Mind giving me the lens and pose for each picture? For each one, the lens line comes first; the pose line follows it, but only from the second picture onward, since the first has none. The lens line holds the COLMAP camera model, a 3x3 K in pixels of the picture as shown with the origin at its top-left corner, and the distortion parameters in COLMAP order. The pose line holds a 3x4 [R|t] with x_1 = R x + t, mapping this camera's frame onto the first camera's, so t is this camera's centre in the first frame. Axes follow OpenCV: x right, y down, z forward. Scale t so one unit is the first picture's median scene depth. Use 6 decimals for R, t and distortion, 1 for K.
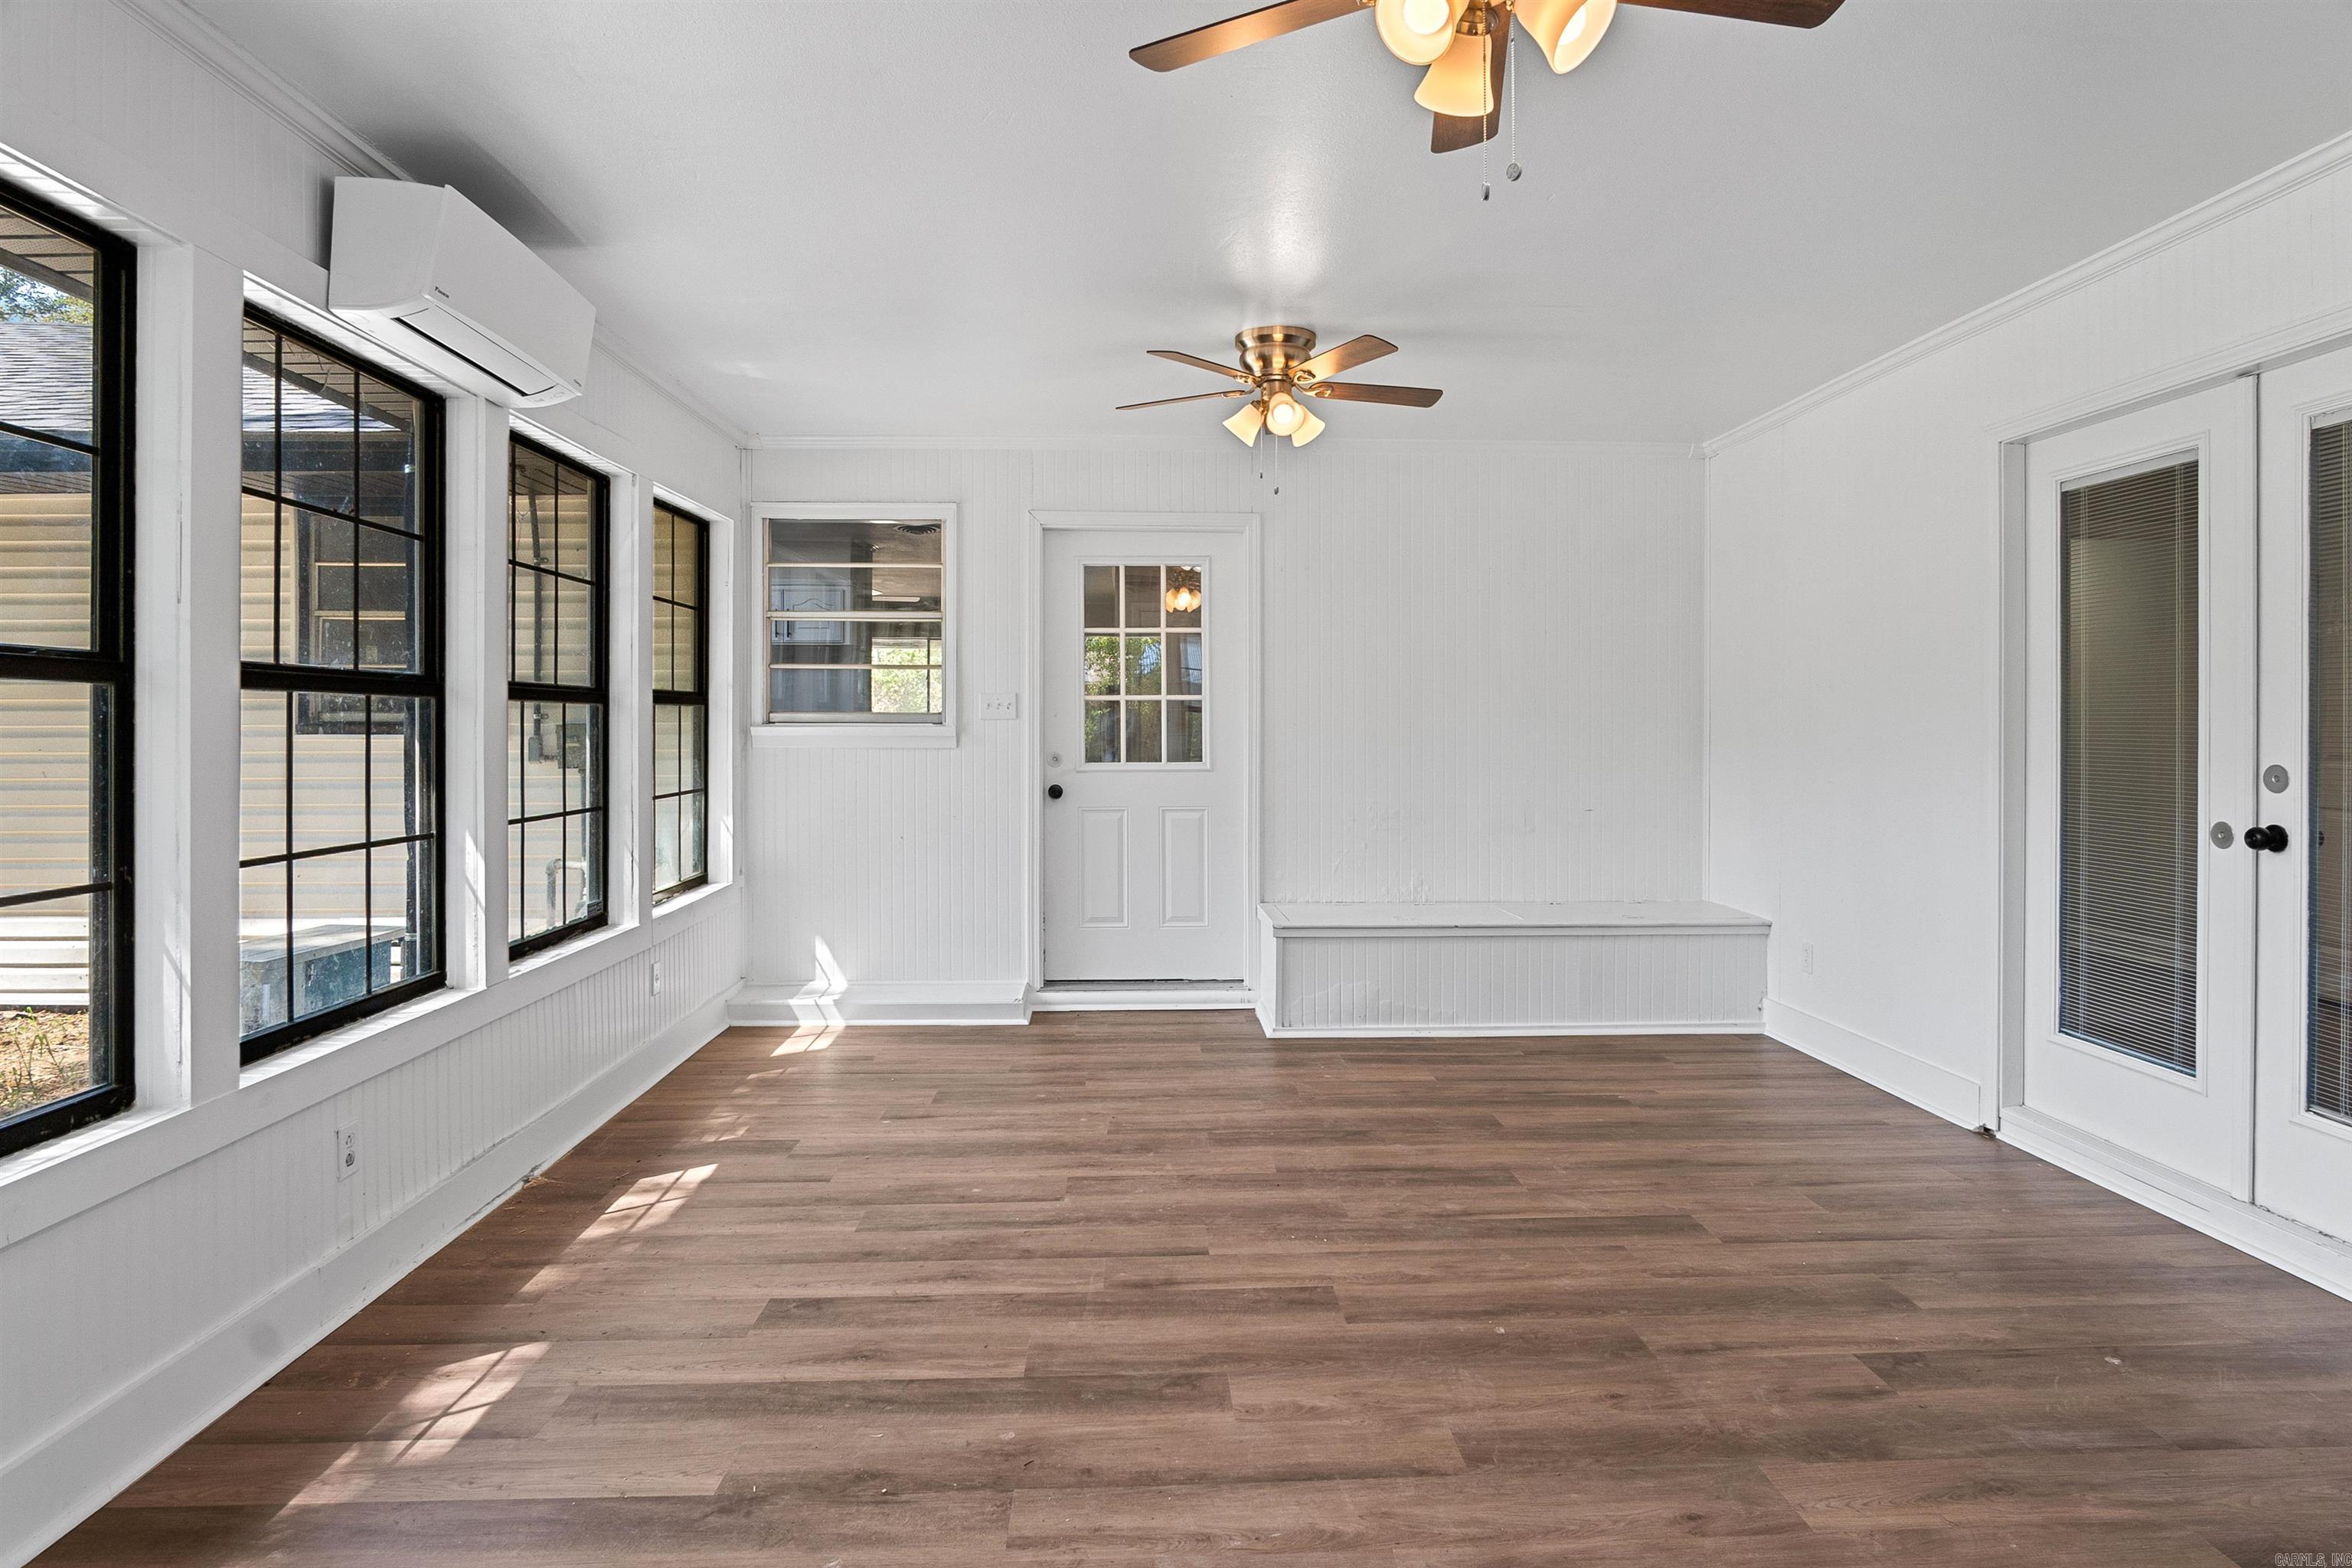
lens RADIAL K [[1272.4, 0, 1198.3], [0, 1272.4, 771.7], [0, 0, 1]] dist [-0.020415, 0.004644]
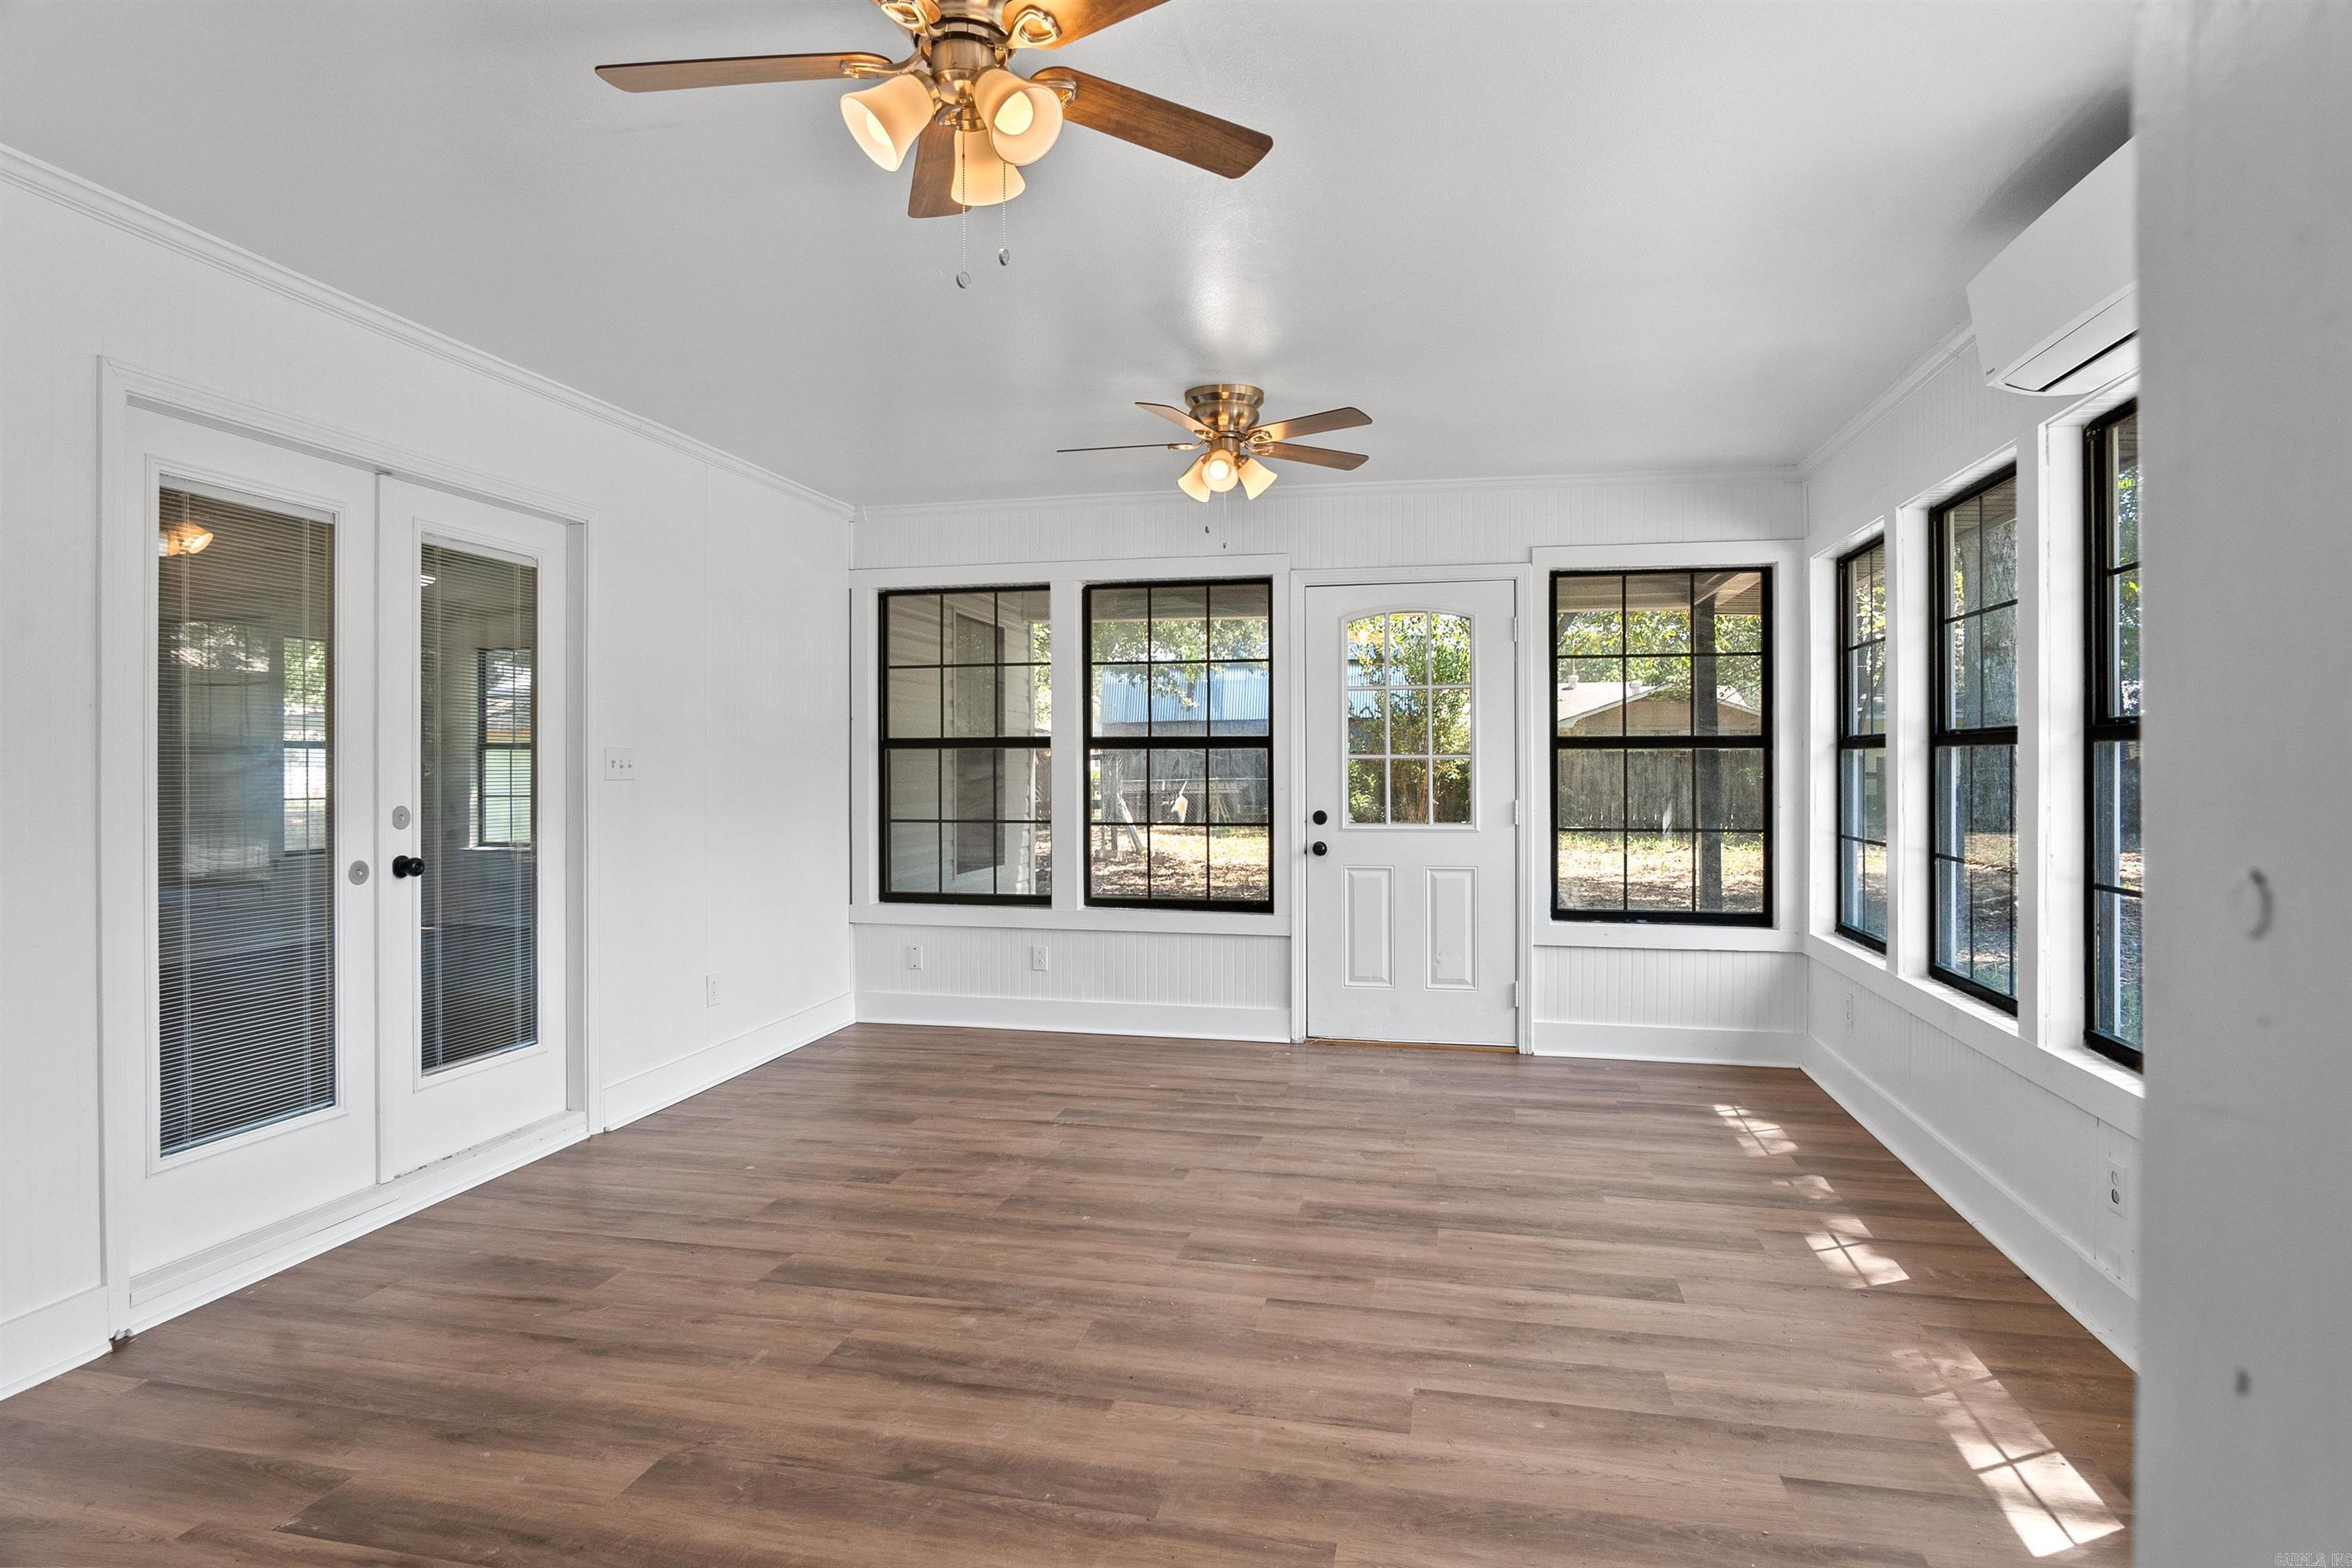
lens RADIAL K [[1272.4, 0, 1198.3], [0, 1272.4, 771.7], [0, 0, 1]] dist [-0.020415, 0.004644]
pose [[-0.966735, 0.000312, 0.255779, -0.195888], [0.010166, 0.999256, 0.037204, -0.074962], [-0.255577, 0.038567, -0.966019, 1.965389]]
